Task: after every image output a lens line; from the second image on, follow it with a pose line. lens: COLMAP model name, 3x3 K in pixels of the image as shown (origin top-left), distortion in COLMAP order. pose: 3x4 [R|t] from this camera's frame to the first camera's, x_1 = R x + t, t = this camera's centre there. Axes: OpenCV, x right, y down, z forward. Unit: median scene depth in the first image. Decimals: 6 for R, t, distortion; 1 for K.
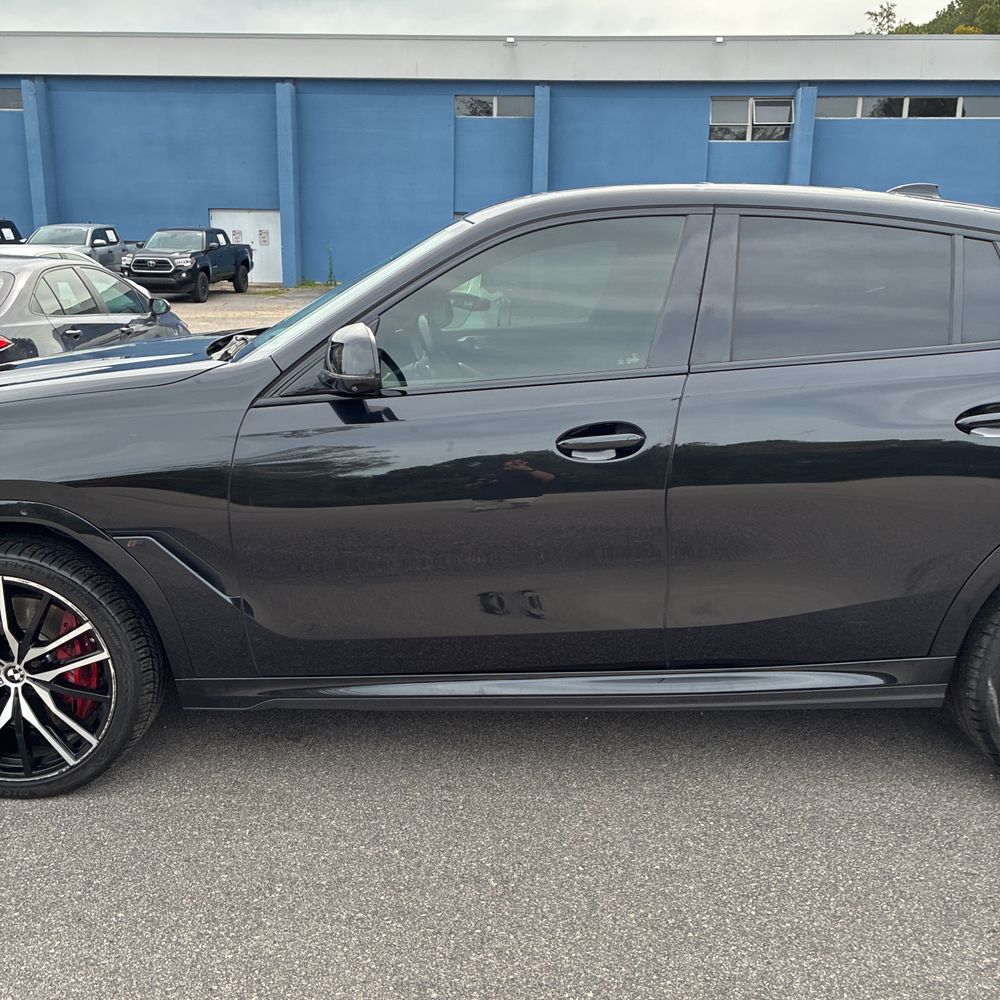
lens RADIAL K [[1008.8, 0, 499.3], [0, 1008.8, 497.9], [0, 0, 1]] dist [0.012501, 0.000000]
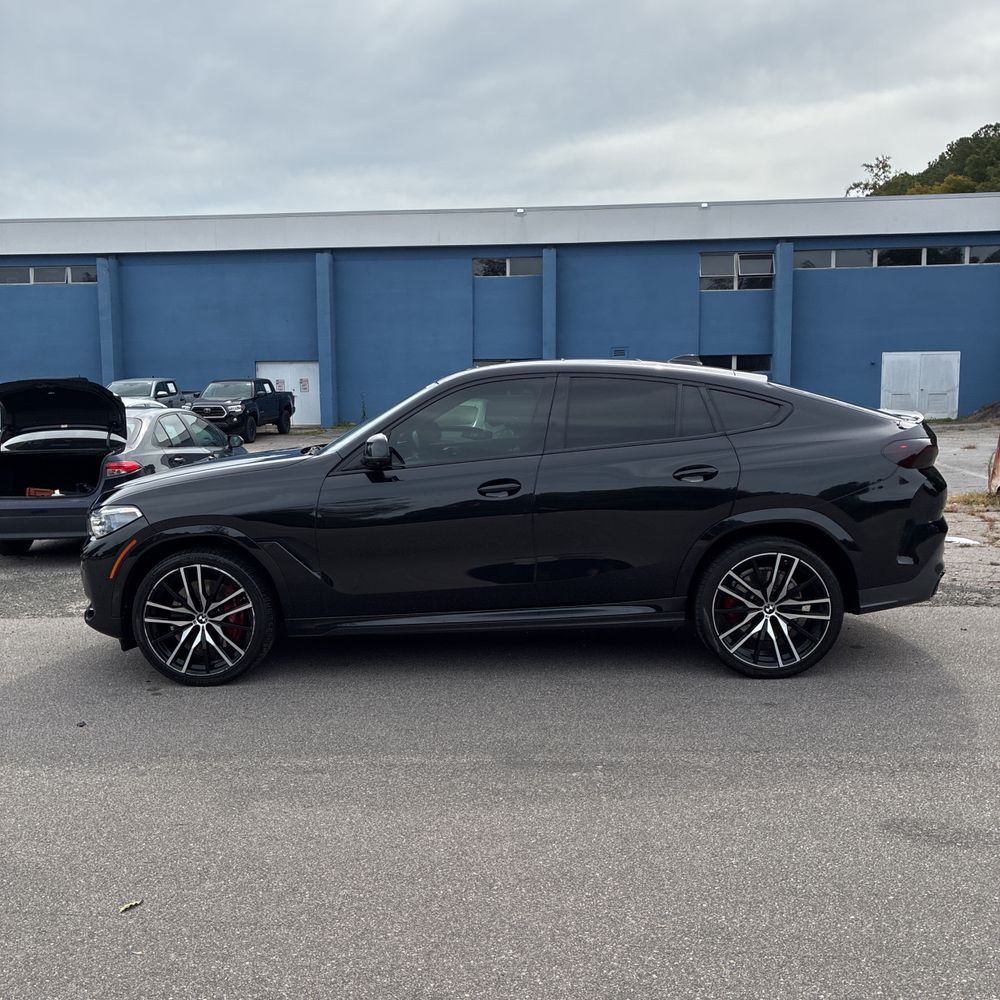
lens RADIAL K [[1008.8, 0, 492.6], [0, 1008.8, 502.6], [0, 0, 1]] dist [0.012501, 0.000000]
pose [[0.999144, -0.020686, -0.035836, 0.144427], [0.015871, 0.991415, -0.129783, 0.210539], [0.038213, 0.129104, 0.990895, -0.899869]]
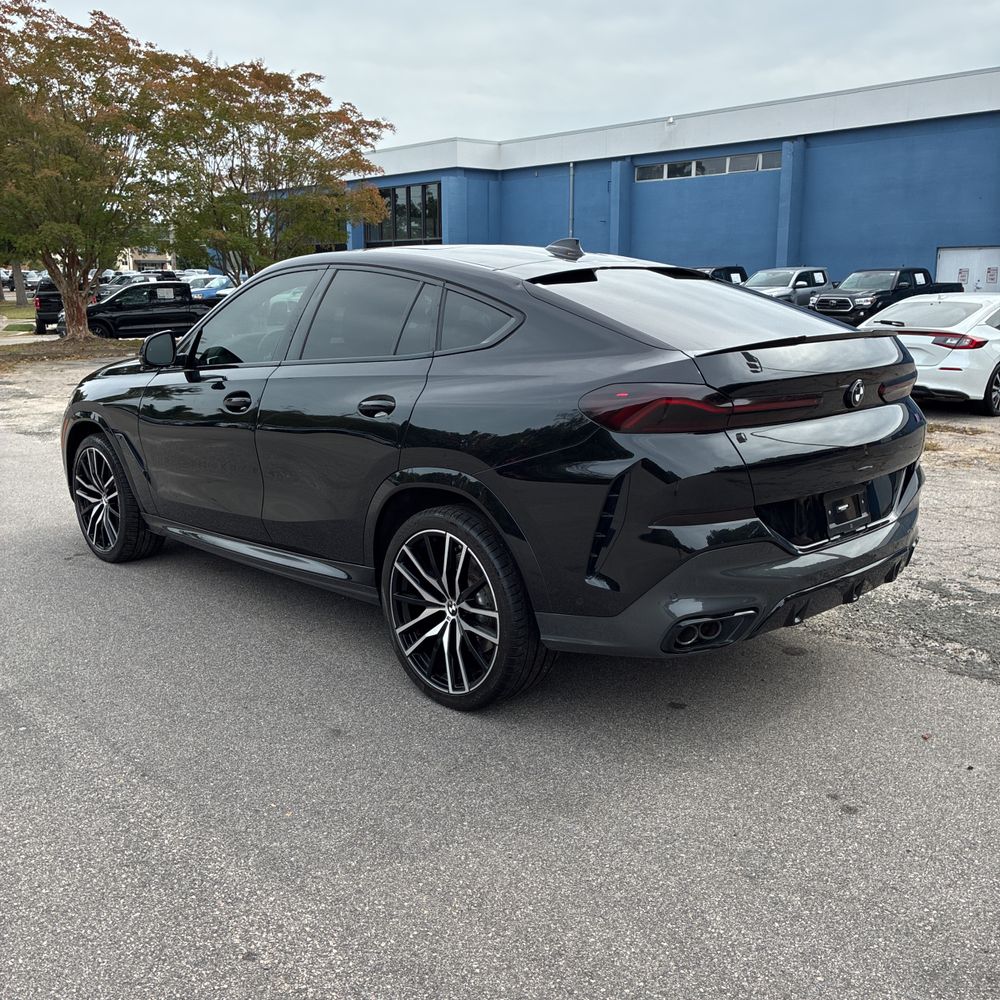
lens RADIAL K [[1008.8, 0, 488.0], [0, 1008.8, 500.7], [0, 0, 1]] dist [0.012501, 0.000000]
pose [[0.699017, 0.135658, -0.702120, 1.492035], [-0.160085, 0.986609, 0.031246, -0.011284], [0.696956, 0.090557, 0.711373, 0.074007]]
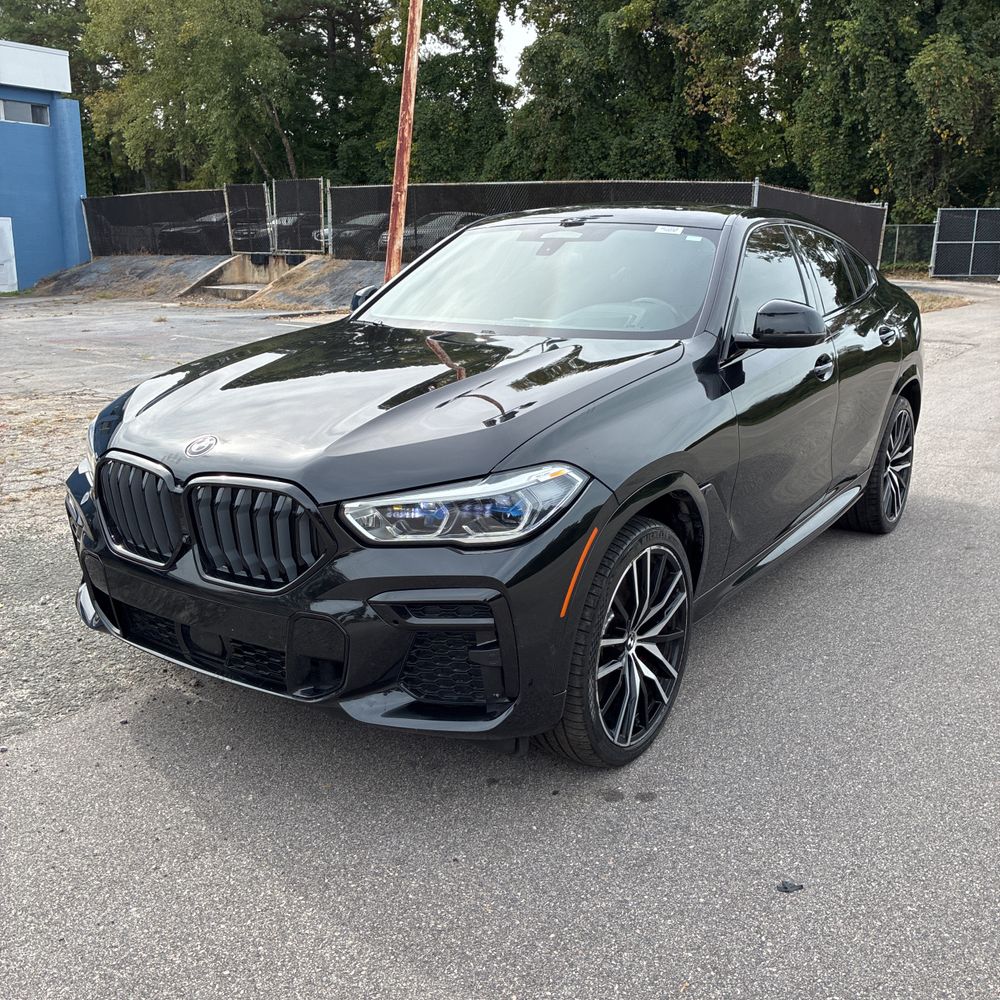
lens RADIAL K [[1008.8, 0, 500.2], [0, 1008.8, 501.1], [0, 0, 1]] dist [0.012501, 0.000000]
pose [[0.548549, -0.201797, 0.811401, -1.379747], [0.198965, 0.974066, 0.107742, -0.114449], [-0.812100, 0.102339, 0.574474, 0.472224]]
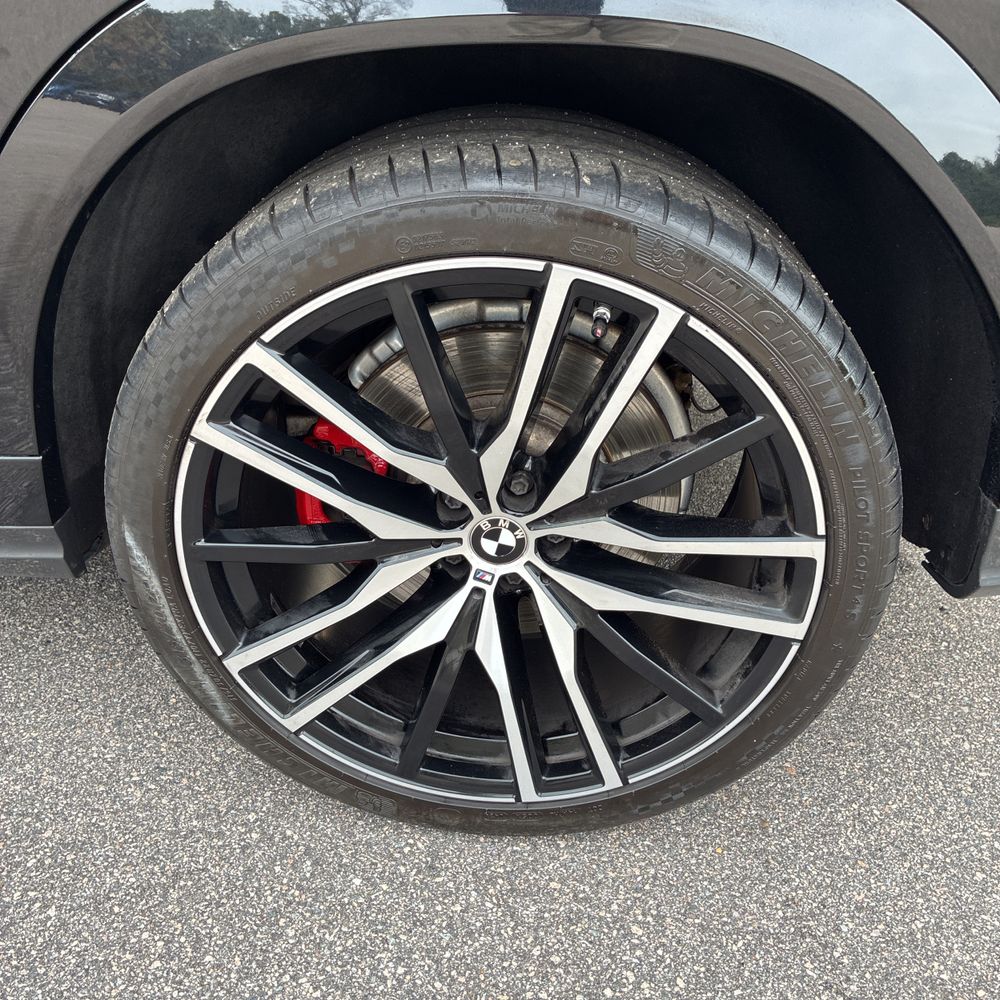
lens RADIAL K [[1008.8, 0, 509.7], [0, 1008.8, 483.0], [0, 0, 1]] dist [0.012501, 0.000000]
pose [[0.997857, 0.065363, -0.003166, 0.581810], [-0.061481, 0.952966, 0.296776, 0.049373], [0.022415, -0.295945, 0.954942, 0.642870]]
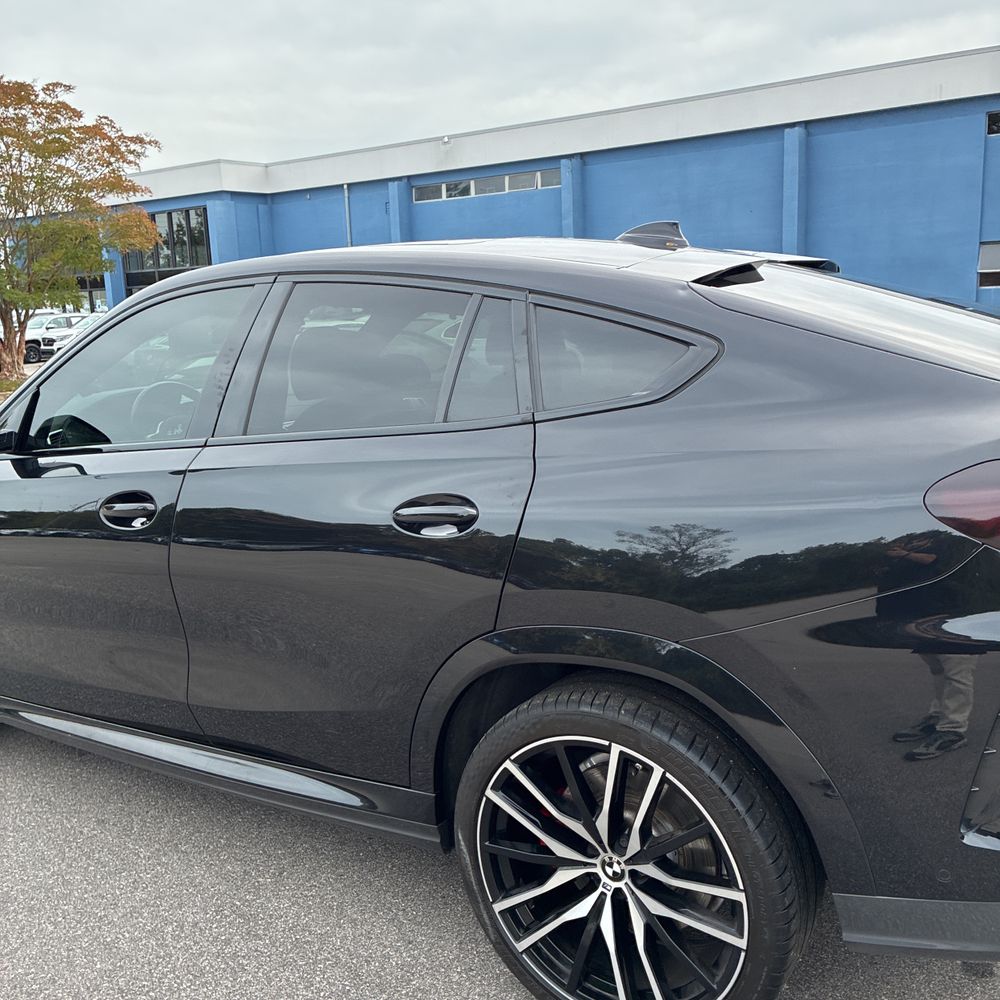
lens RADIAL K [[1008.8, 0, 489.4], [0, 1008.8, 505.8], [0, 0, 1]] dist [0.012501, 0.000000]
pose [[0.842127, 0.058858, -0.536058, 0.874917], [-0.078229, 0.996845, -0.013444, -0.070161], [0.533575, 0.053256, 0.844074, 0.298184]]
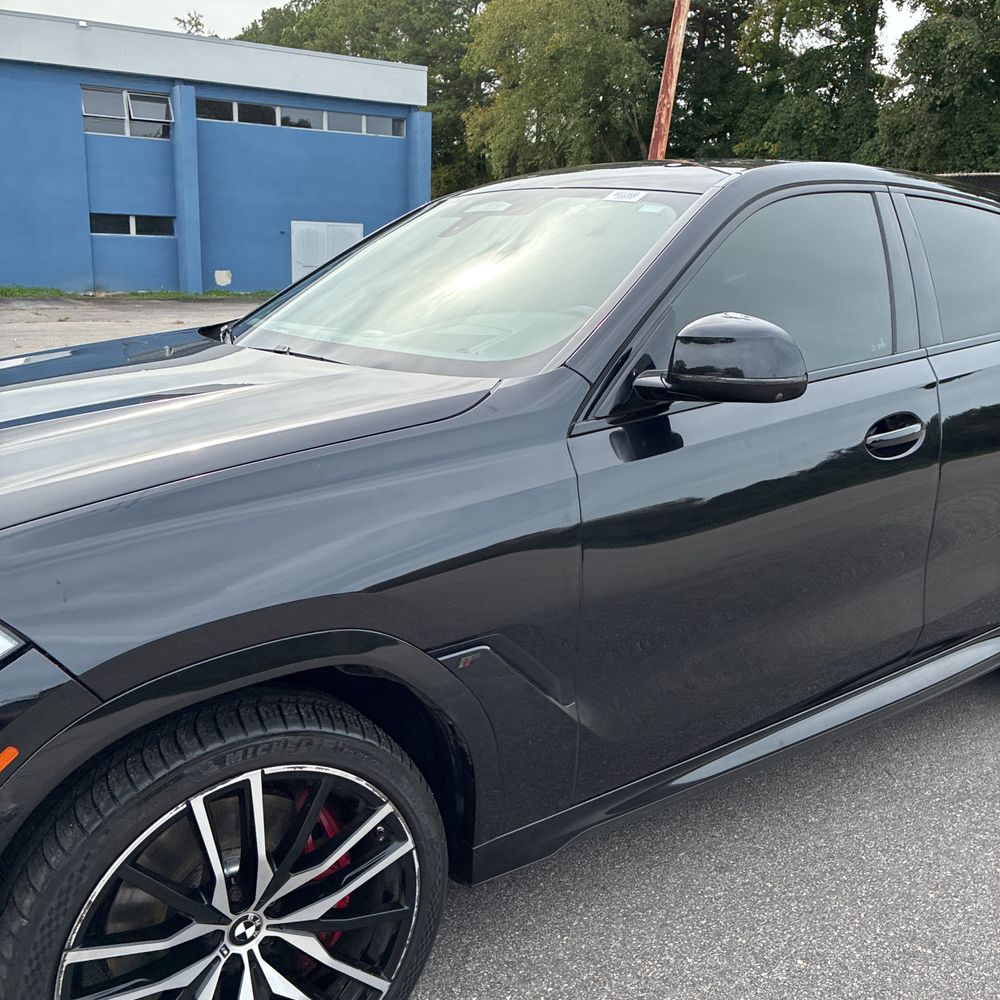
lens RADIAL K [[1008.8, 0, 495.6], [0, 1008.8, 498.3], [0, 0, 1]] dist [0.012501, 0.000000]
pose [[0.810202, -0.130479, 0.571444, -0.655342], [0.132367, 0.990454, 0.038481, -0.075987], [-0.571009, 0.044463, 0.819739, 0.419129]]
